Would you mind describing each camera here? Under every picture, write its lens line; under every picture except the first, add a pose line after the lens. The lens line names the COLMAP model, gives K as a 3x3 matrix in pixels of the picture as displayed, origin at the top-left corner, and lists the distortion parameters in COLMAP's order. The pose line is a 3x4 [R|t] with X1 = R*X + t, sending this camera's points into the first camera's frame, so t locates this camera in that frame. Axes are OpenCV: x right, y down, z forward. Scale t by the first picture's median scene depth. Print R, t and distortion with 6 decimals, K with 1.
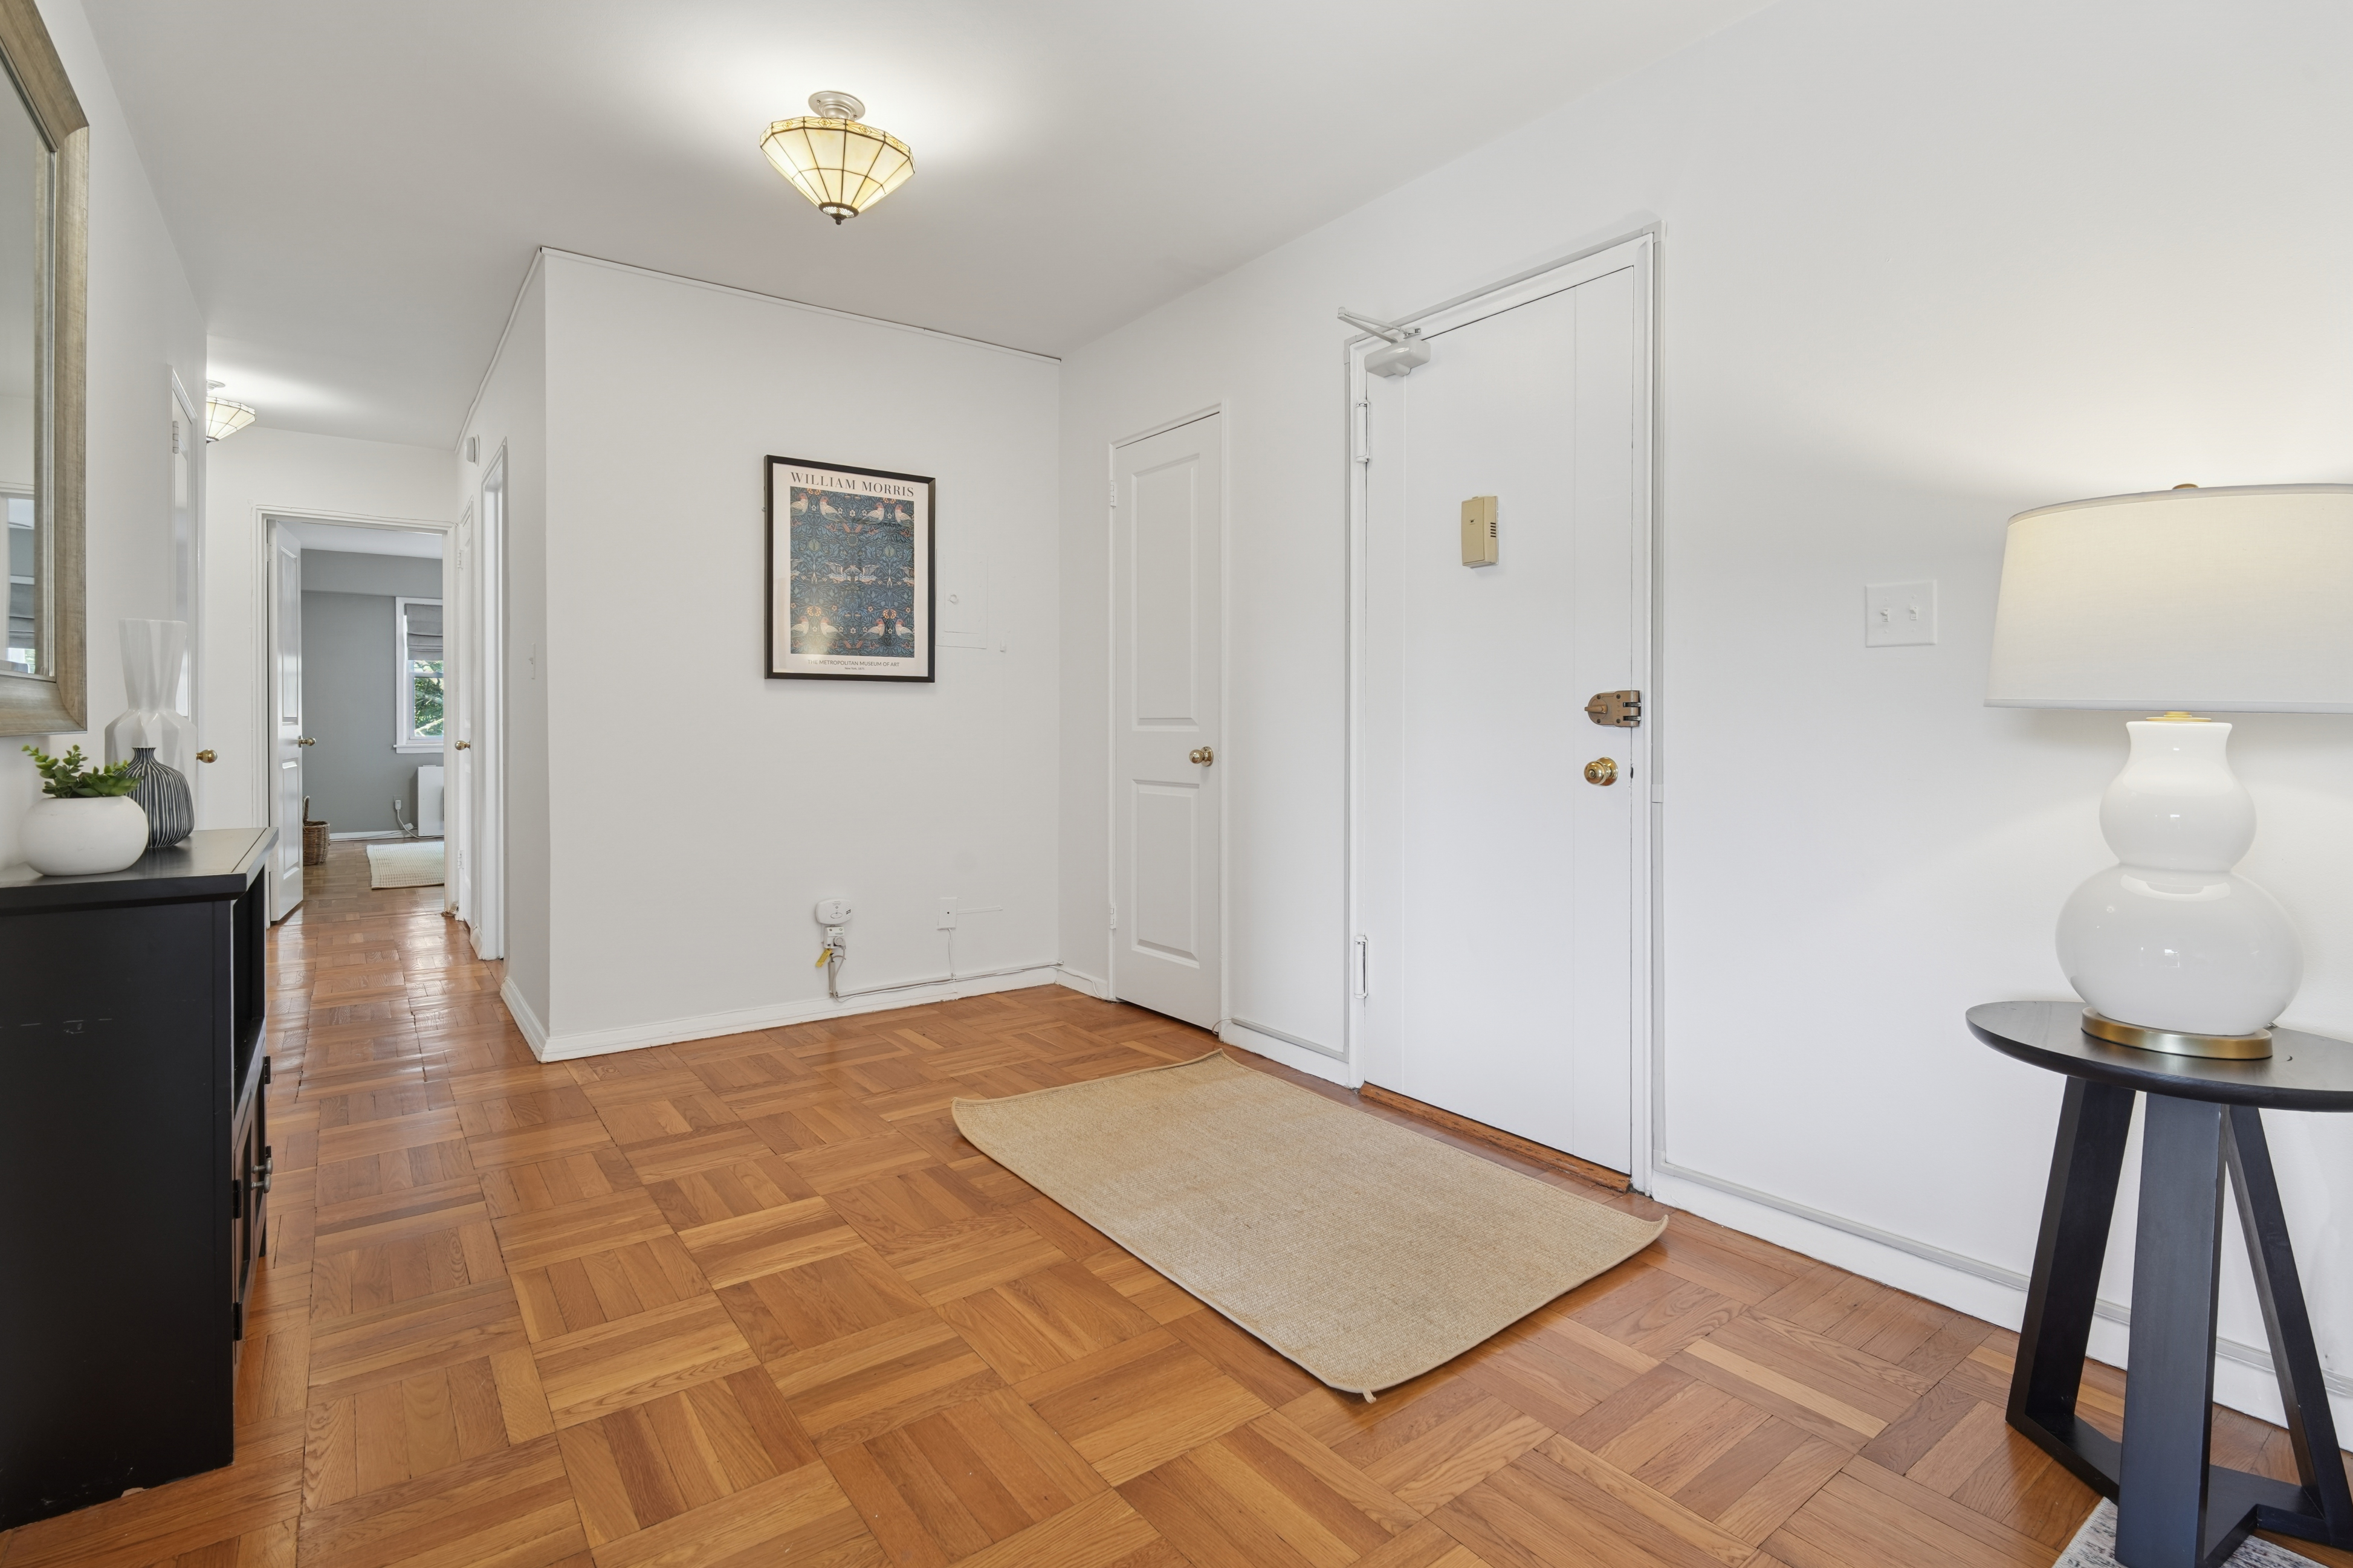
lens RADIAL K [[1102.8, 0, 1193.7], [0, 1102.8, 738.8], [0, 0, 1]] dist [0.001286, -0.004361]
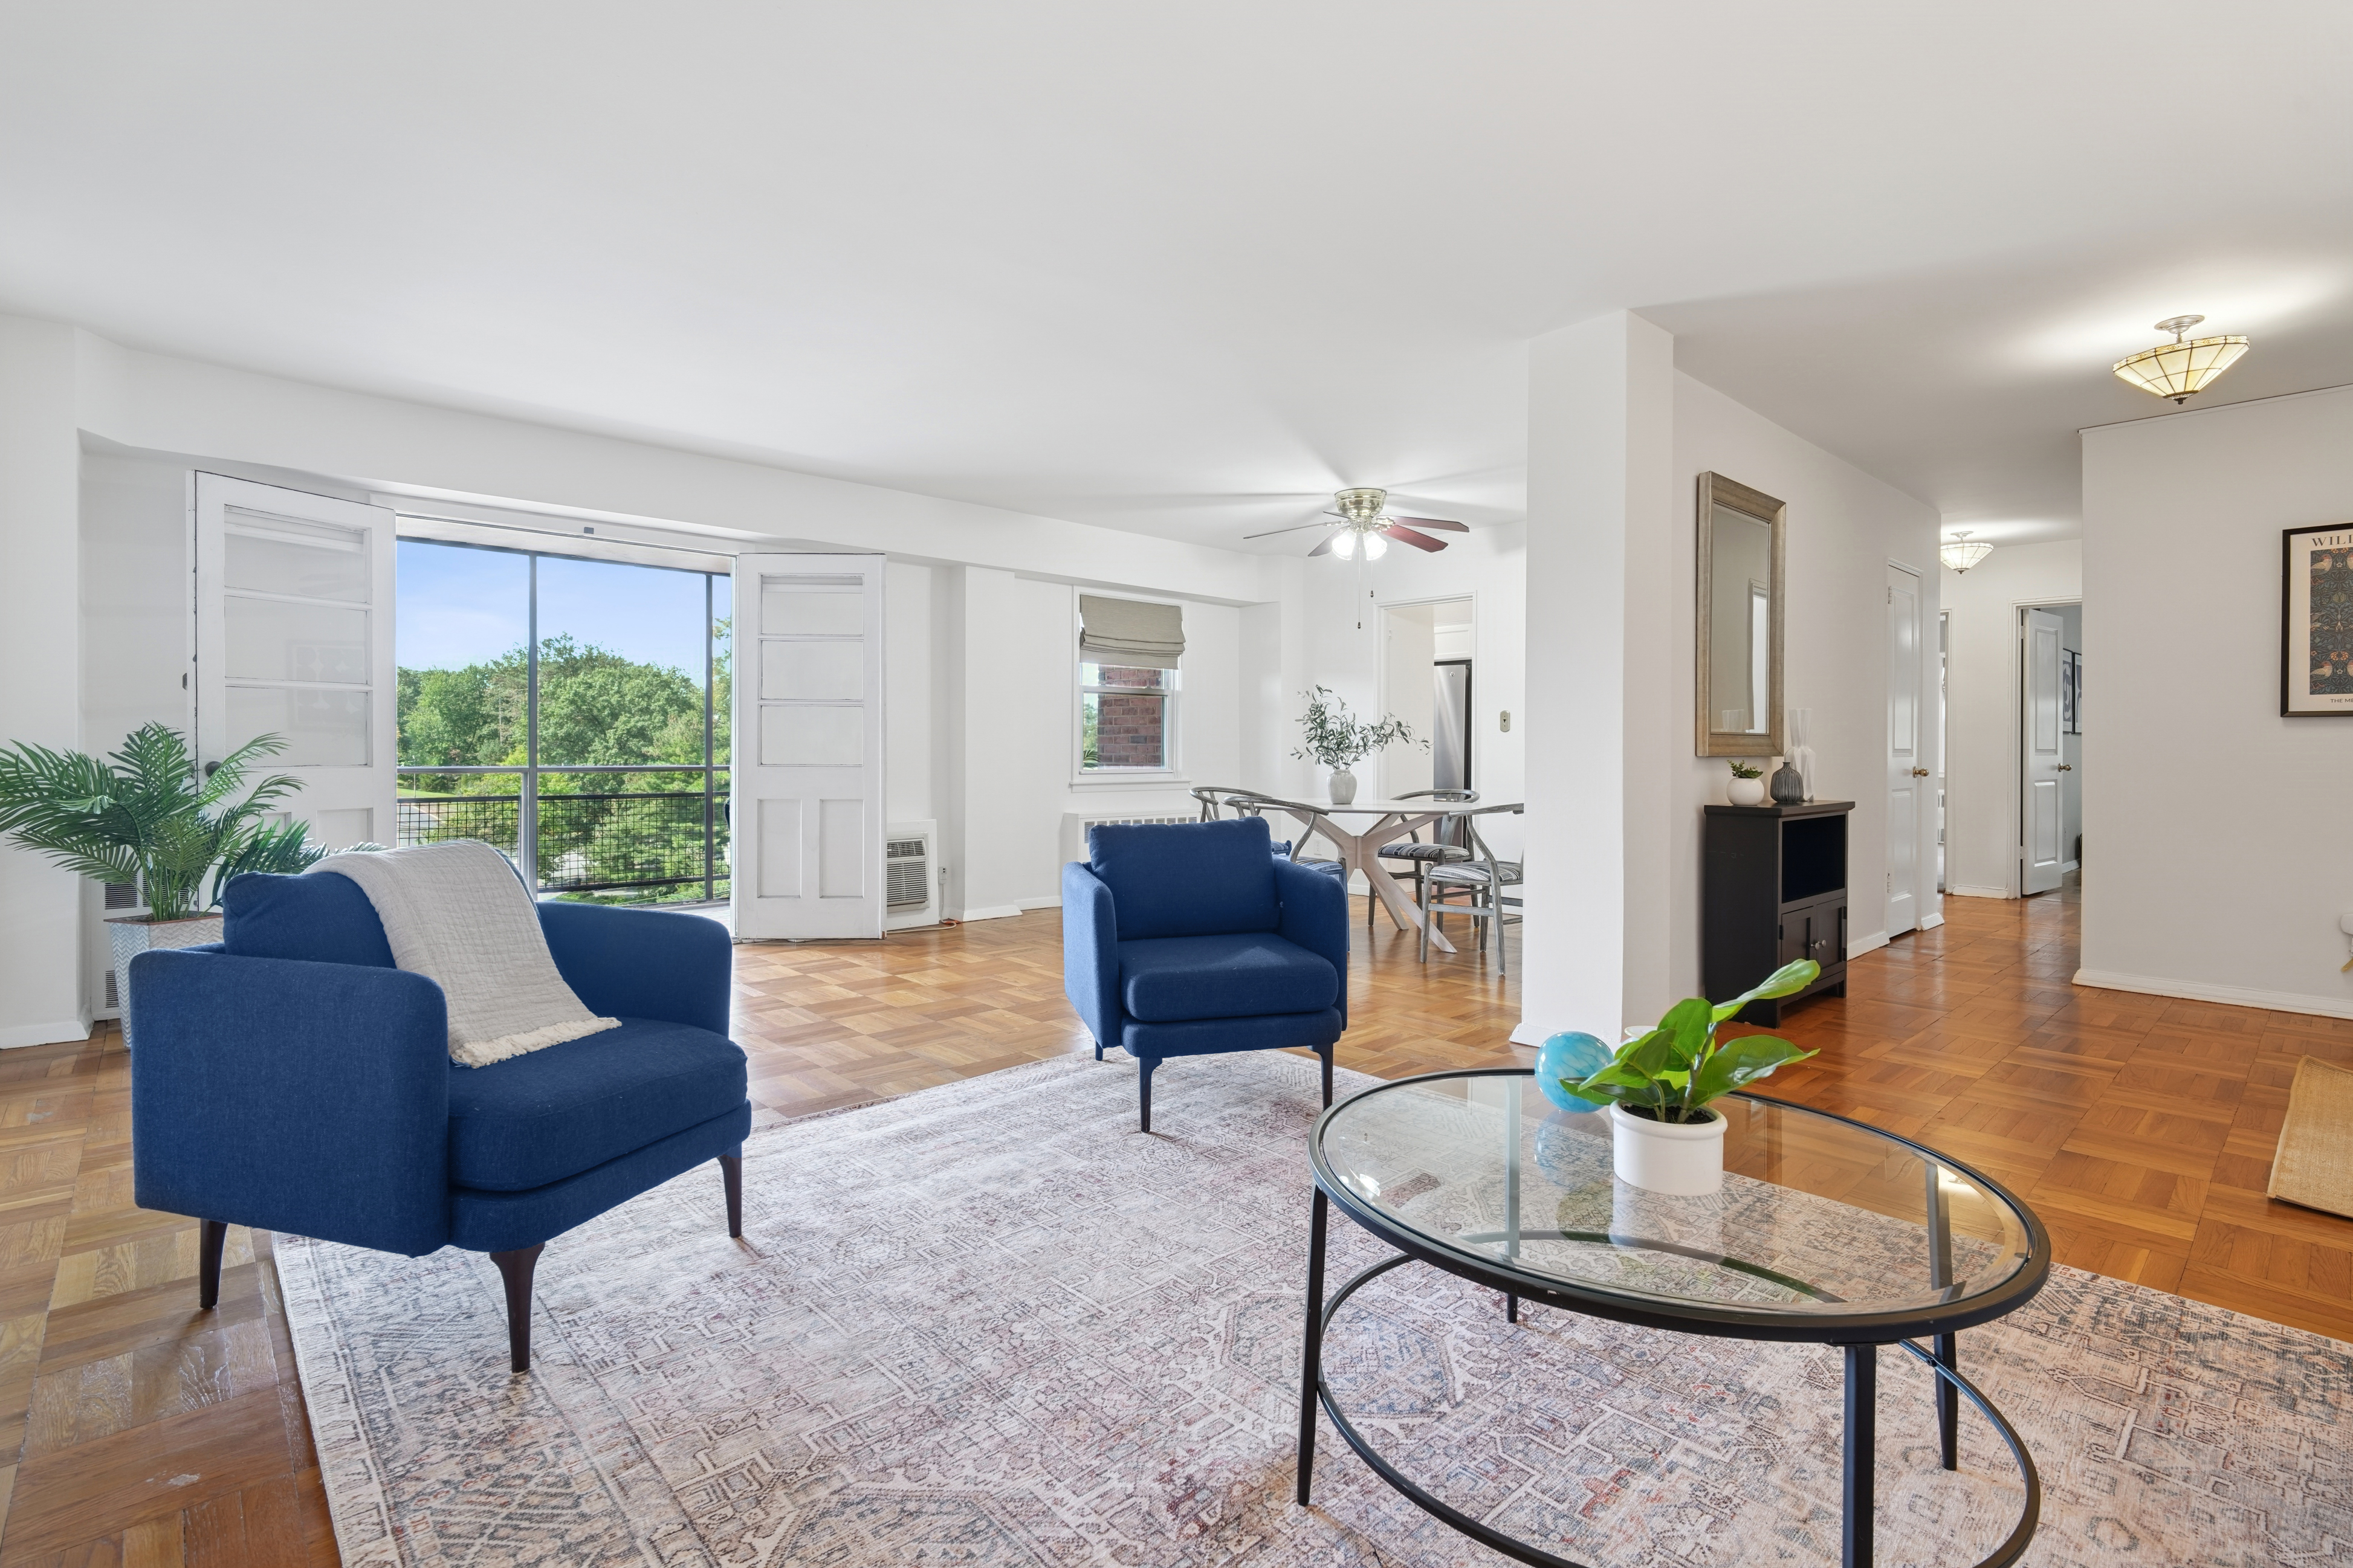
lens RADIAL K [[1102.8, 0, 1193.2], [0, 1102.8, 752.8], [0, 0, 1]] dist [0.001286, -0.004361]
pose [[0.101103, 0.002710, -0.994872, 0.855041], [-0.017477, 0.999847, 0.000947, 0.004520], [0.994722, 0.017292, 0.101135, -0.366774]]
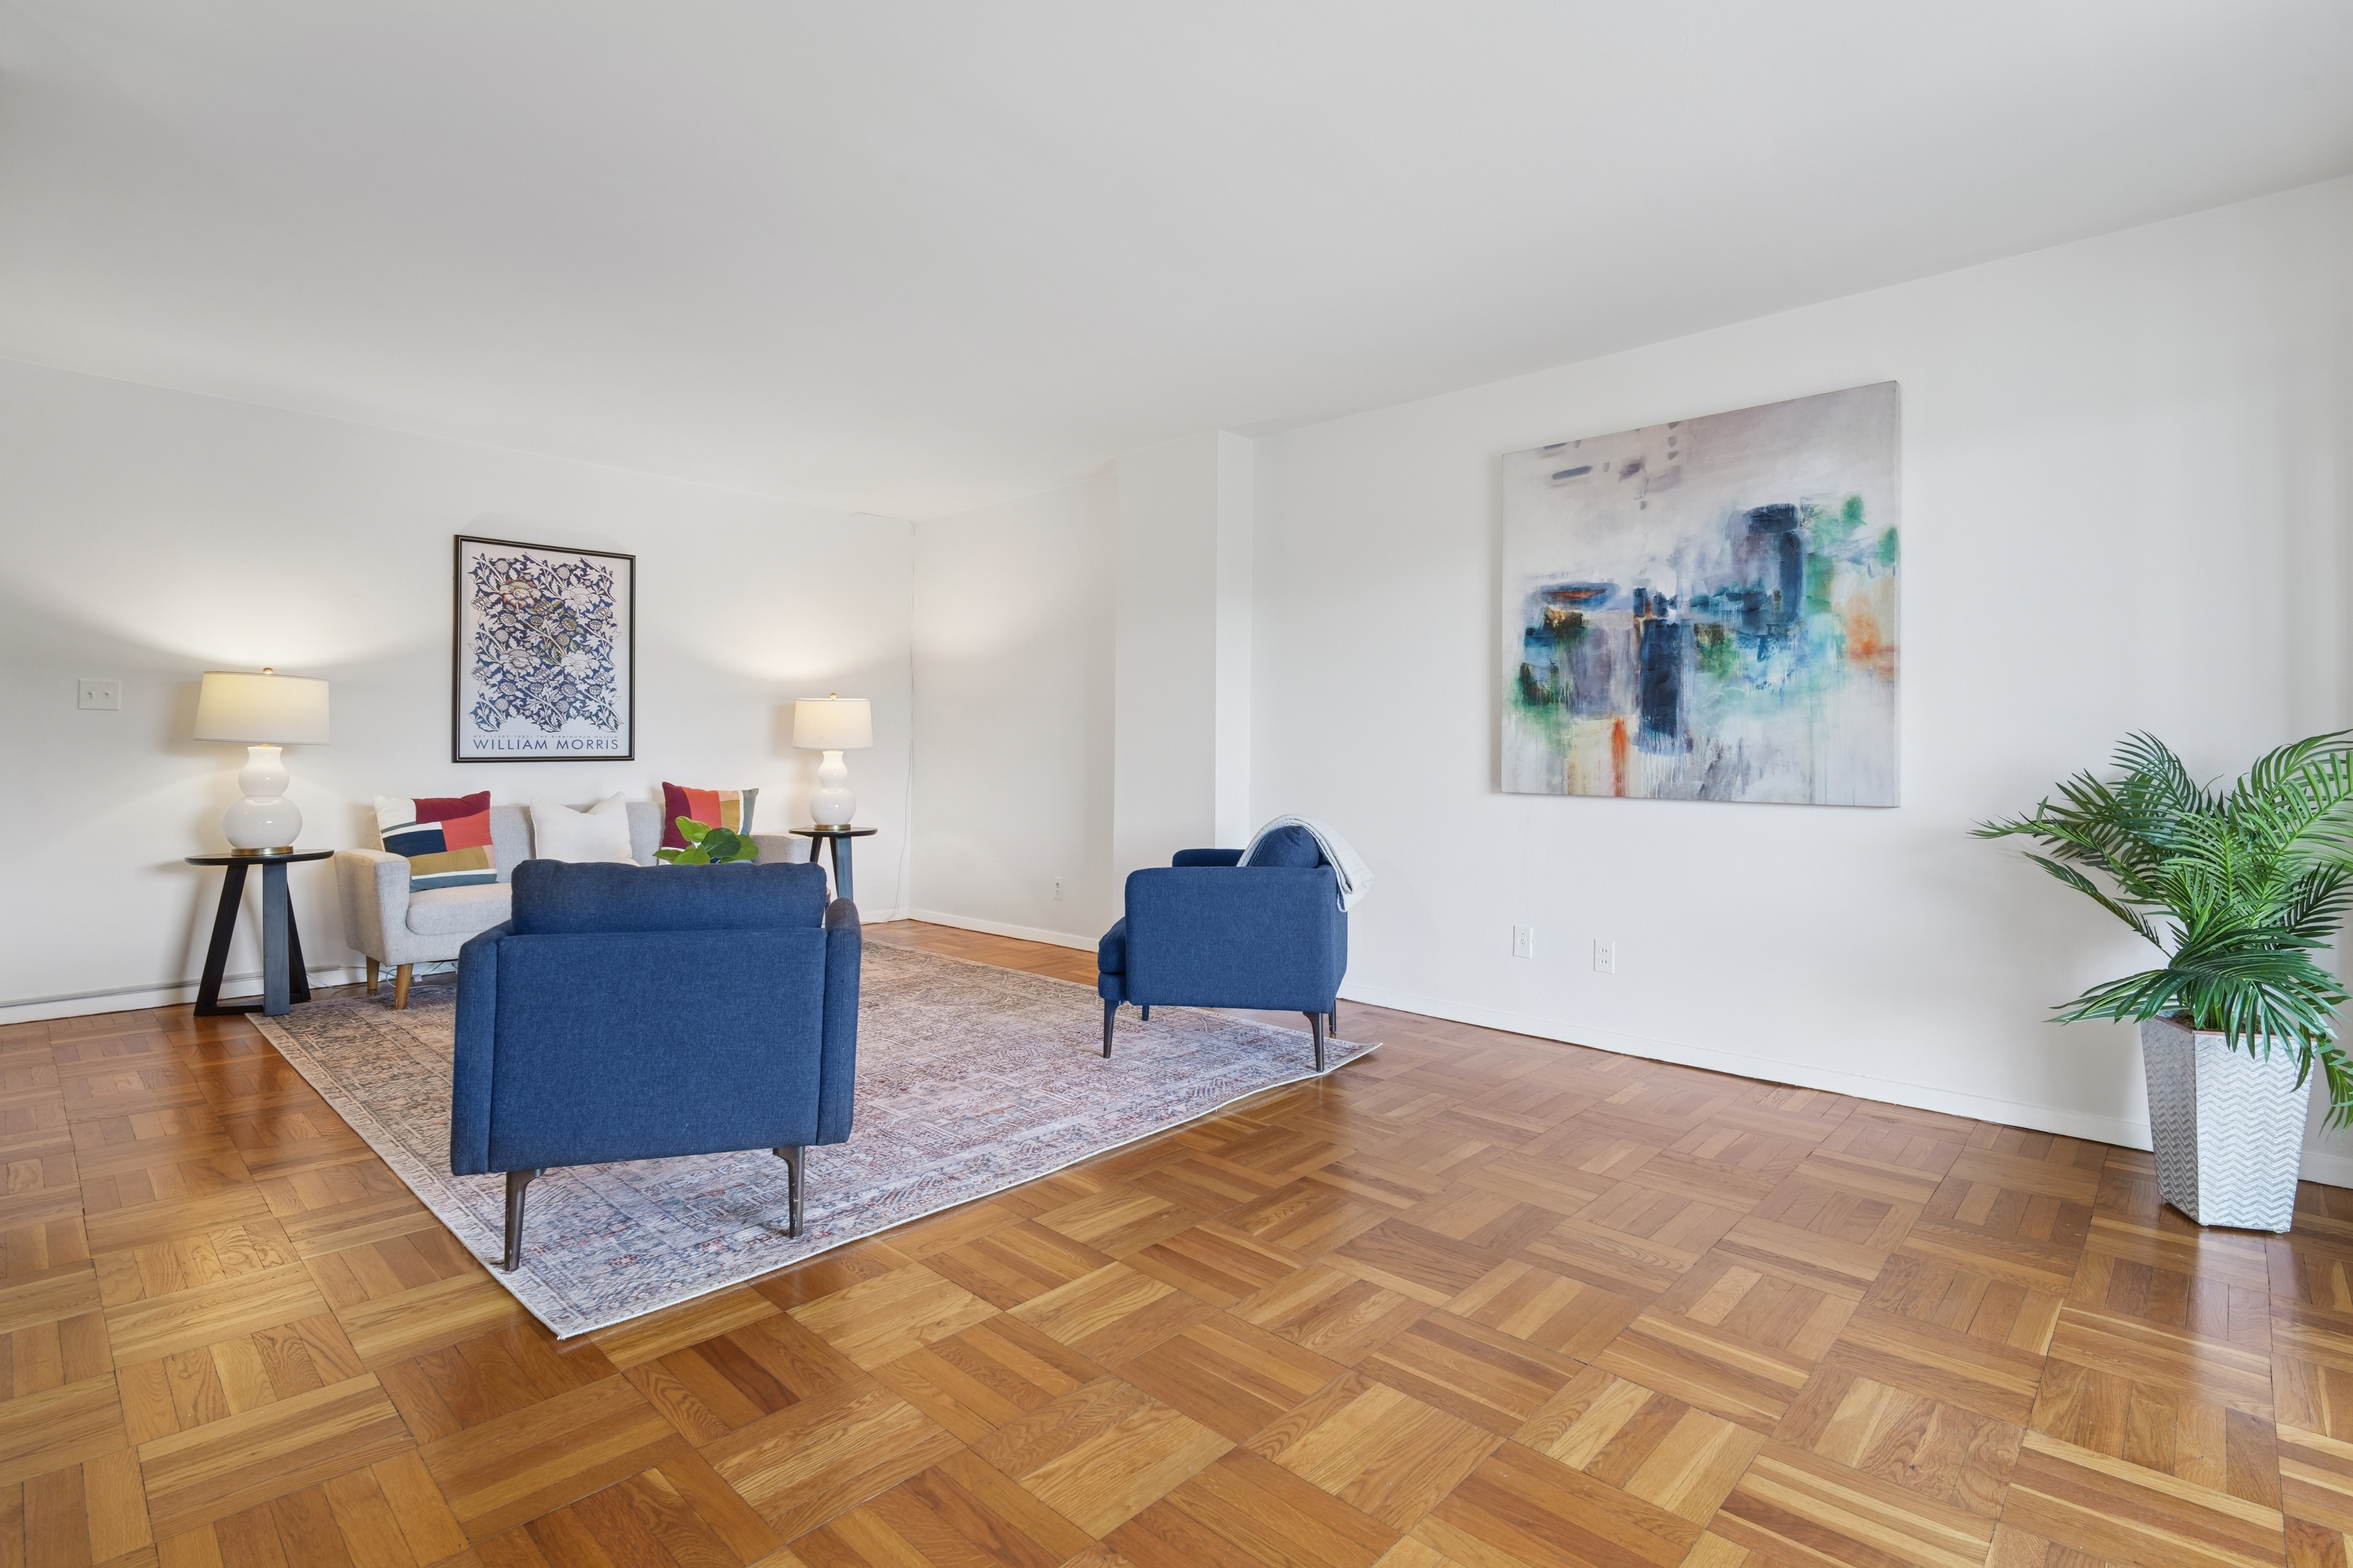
lens RADIAL K [[1102.8, 0, 1173.0], [0, 1102.8, 743.3], [0, 0, 1]] dist [0.001286, -0.004361]
pose [[-0.157084, 0.007892, 0.987554, -1.240186], [0.005536, 0.999959, -0.007111, 0.005213], [-0.987570, 0.004350, -0.157121, -0.485281]]
